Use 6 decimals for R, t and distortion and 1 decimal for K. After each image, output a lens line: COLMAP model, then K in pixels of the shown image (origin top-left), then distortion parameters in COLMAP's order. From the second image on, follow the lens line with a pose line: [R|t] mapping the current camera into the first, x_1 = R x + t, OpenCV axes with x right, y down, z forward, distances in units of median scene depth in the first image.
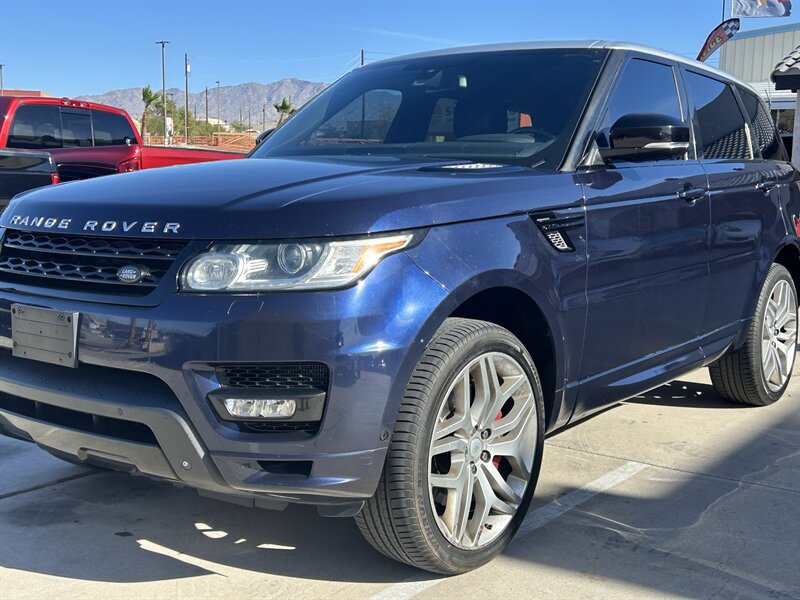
lens RADIAL K [[955.4, 0, 400.0], [0, 955.4, 300.0], [0, 0, 1]] dist [0.225115, -0.593757]
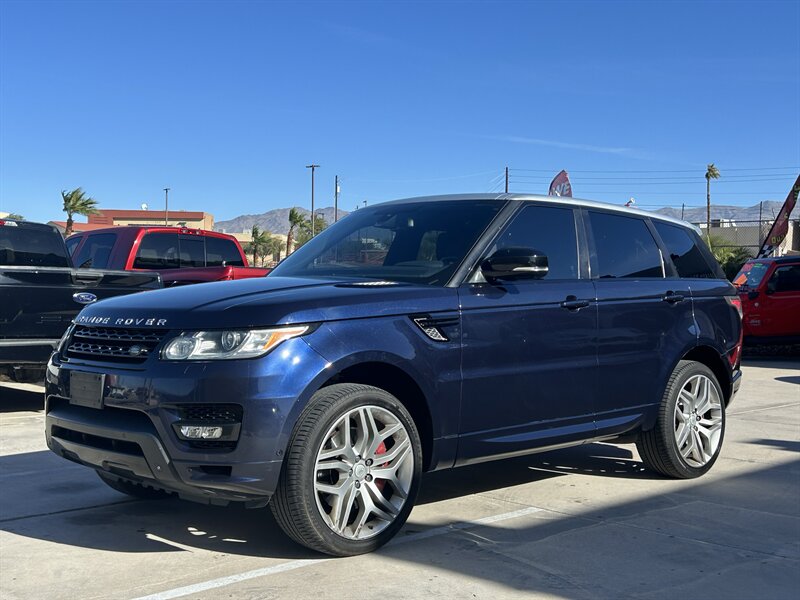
lens RADIAL K [[955.4, 0, 400.0], [0, 955.4, 300.0], [0, 0, 1]] dist [0.225115, -0.593757]
pose [[0.989702, 0.001371, -0.143135, 0.356649], [-0.018158, 0.993078, -0.116041, 0.063386], [0.141985, 0.117445, 0.982877, -0.491006]]
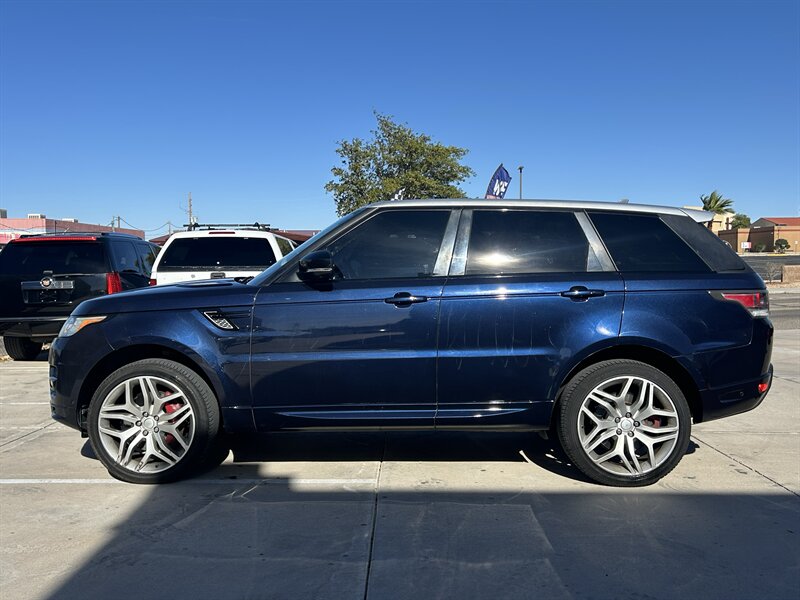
lens RADIAL K [[733.3, 0, 400.0], [0, 733.3, 300.0], [0, 0, 1]] dist [-0.000245, -0.001293]
pose [[0.588323, 0.015275, -0.808482, 1.643517], [-0.086854, 0.995231, -0.044400, -0.082105], [0.803948, 0.096342, 0.586844, 0.501168]]
